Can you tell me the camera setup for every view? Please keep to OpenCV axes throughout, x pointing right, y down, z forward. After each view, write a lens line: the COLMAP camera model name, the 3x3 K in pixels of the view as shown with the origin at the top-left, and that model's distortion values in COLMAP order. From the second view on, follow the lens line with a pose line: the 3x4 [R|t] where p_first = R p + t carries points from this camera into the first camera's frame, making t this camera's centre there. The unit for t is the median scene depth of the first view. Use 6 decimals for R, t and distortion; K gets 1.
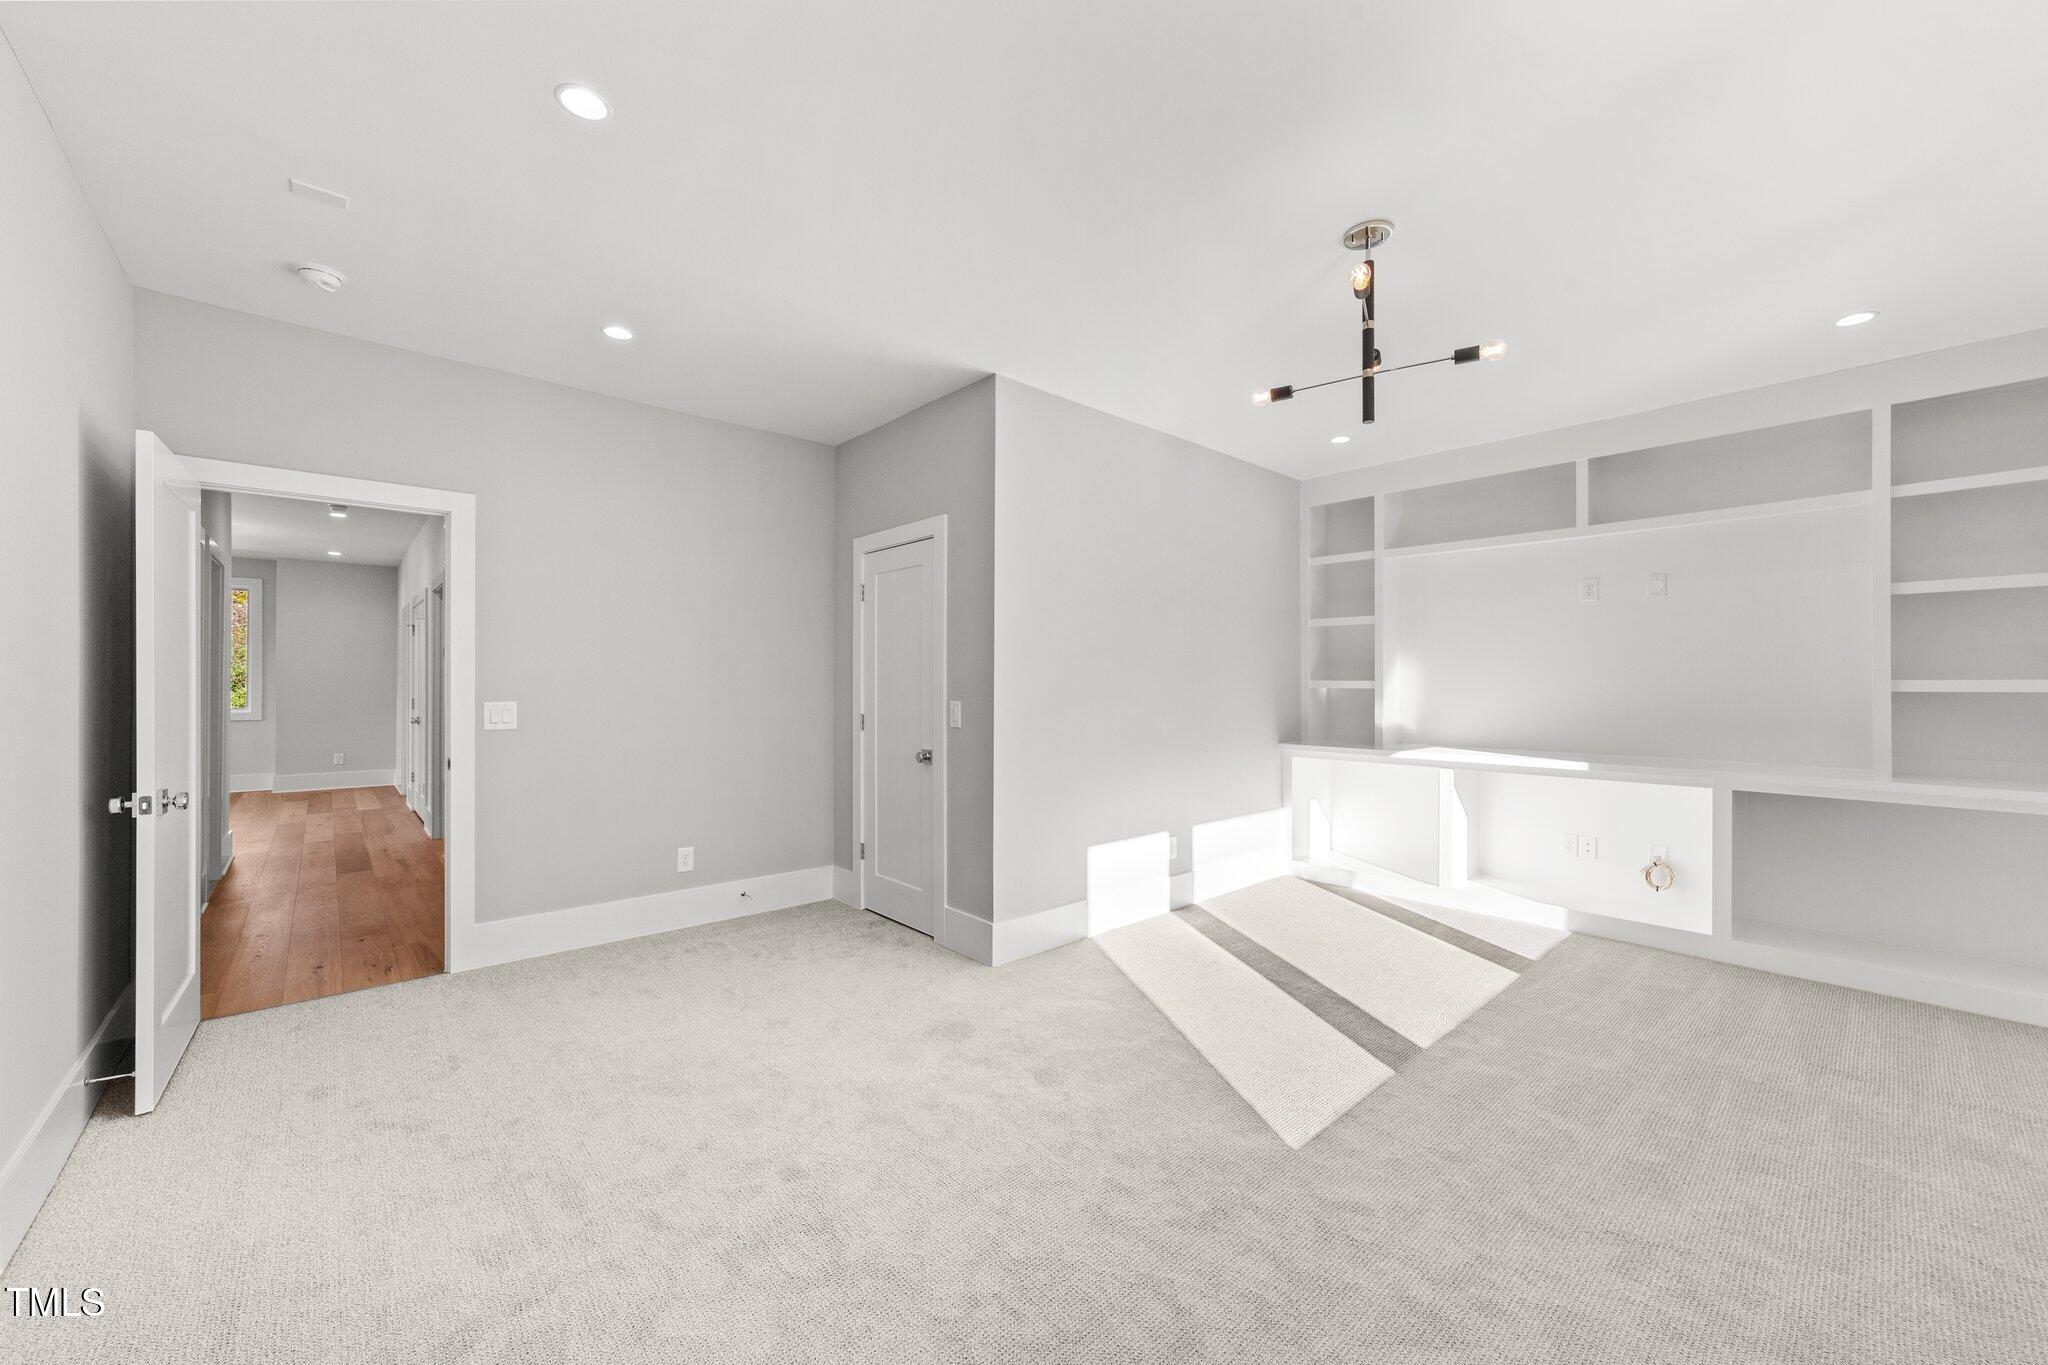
lens RADIAL K [[774.7, 0, 1024.0], [0, 774.7, 682.5], [0, 0, 1]] dist [-0.000337, -0.000012]
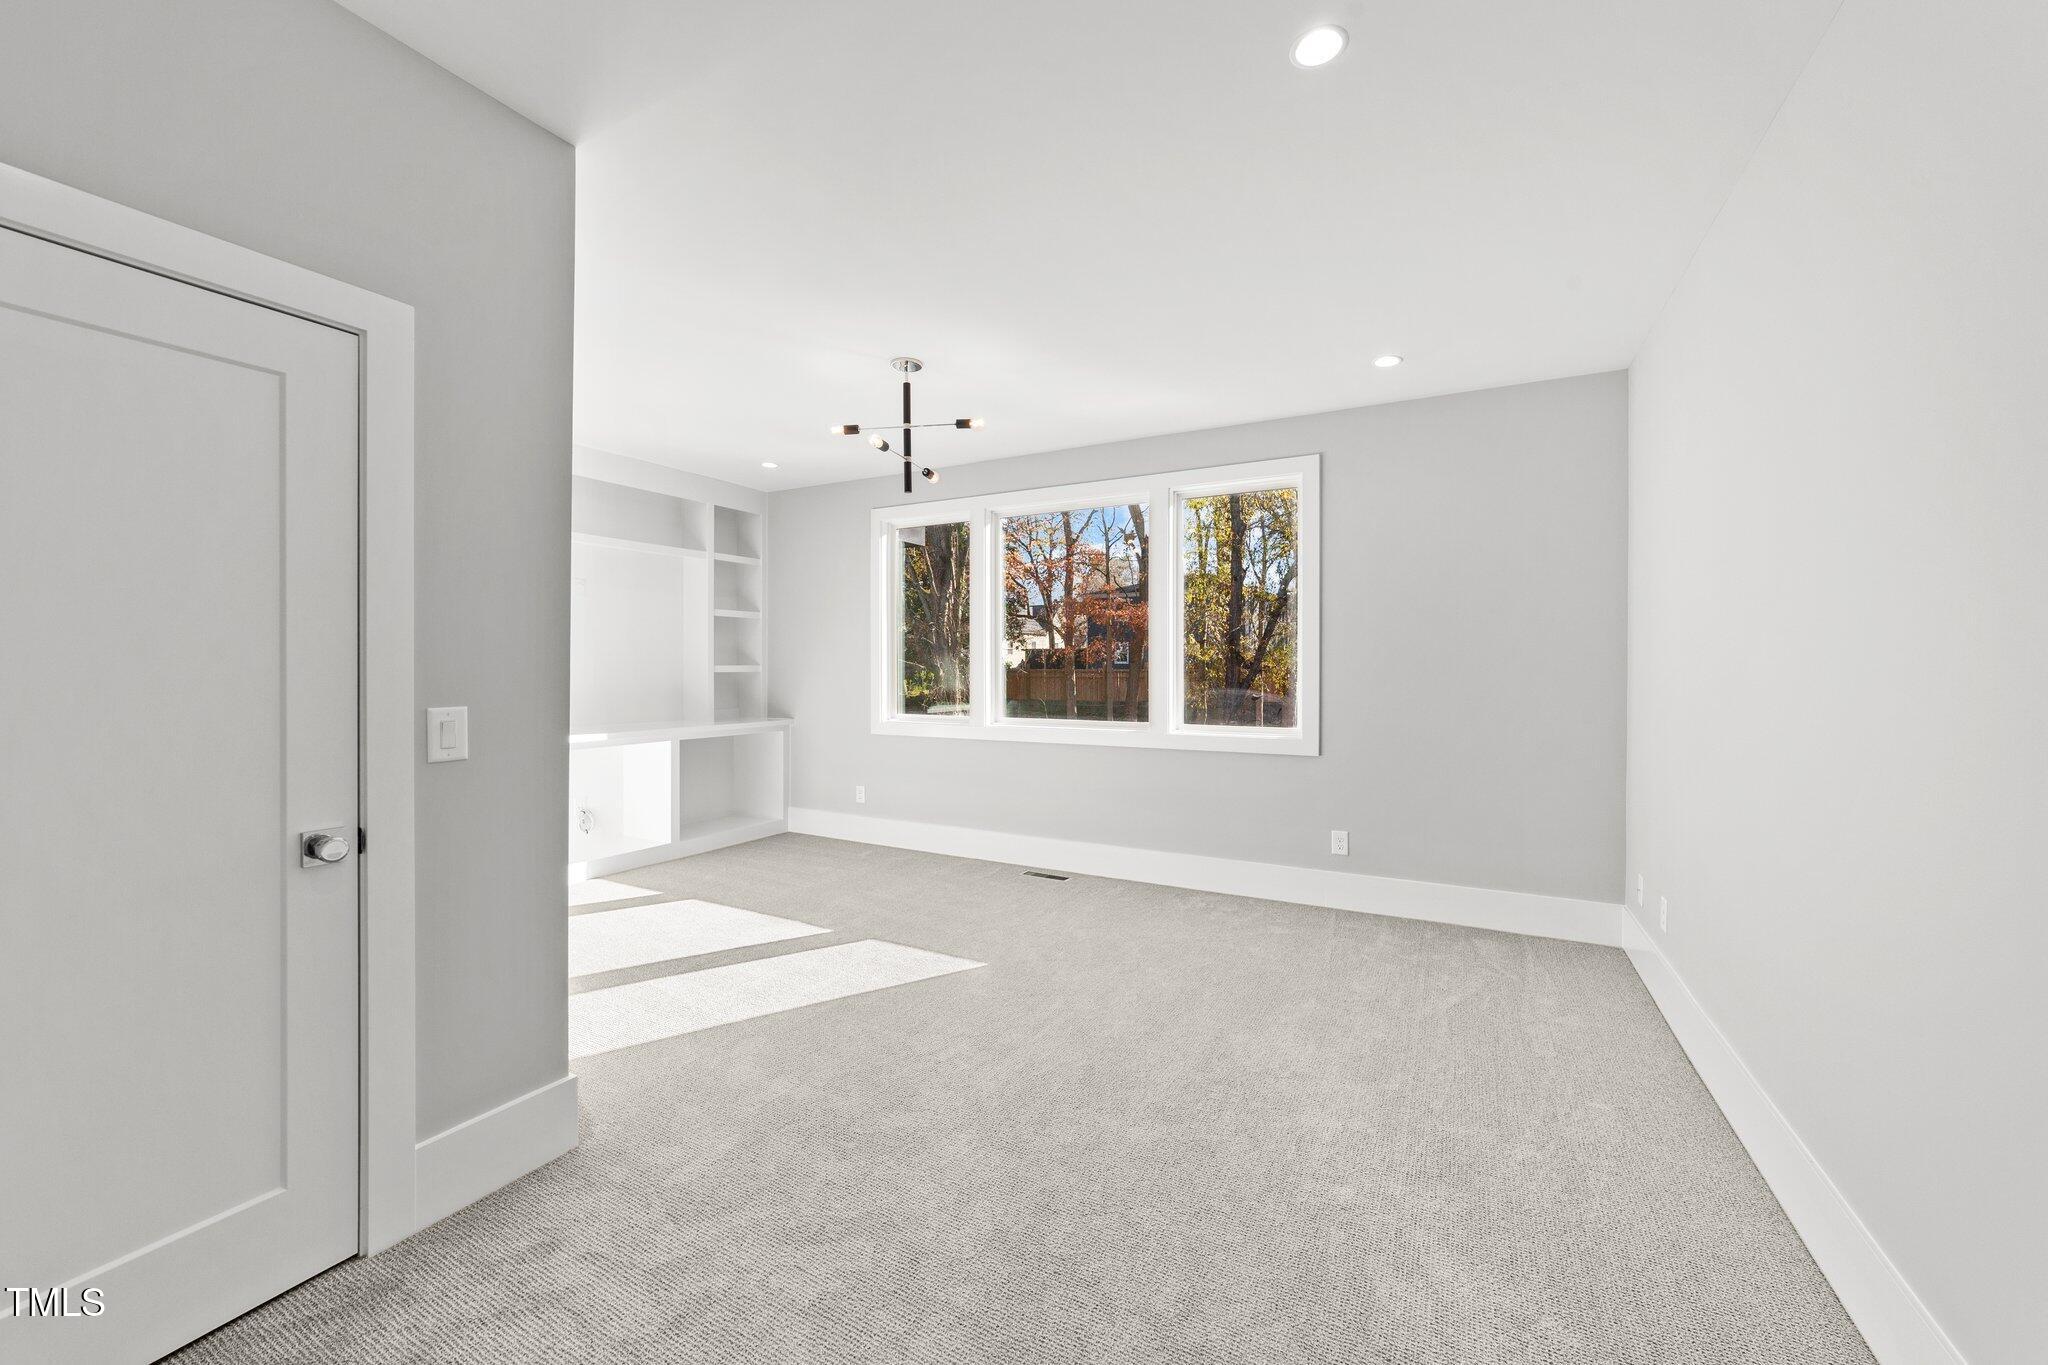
lens RADIAL K [[805.6, 0, 1024.9], [0, 805.6, 667.2], [0, 0, 1]] dist [0.000228, 0.000006]
pose [[-0.337398, -0.000474, 0.941362, -0.755717], [0.004960, 0.999985, 0.002281, 0.000597], [-0.941349, 0.005439, -0.337391, 0.907638]]
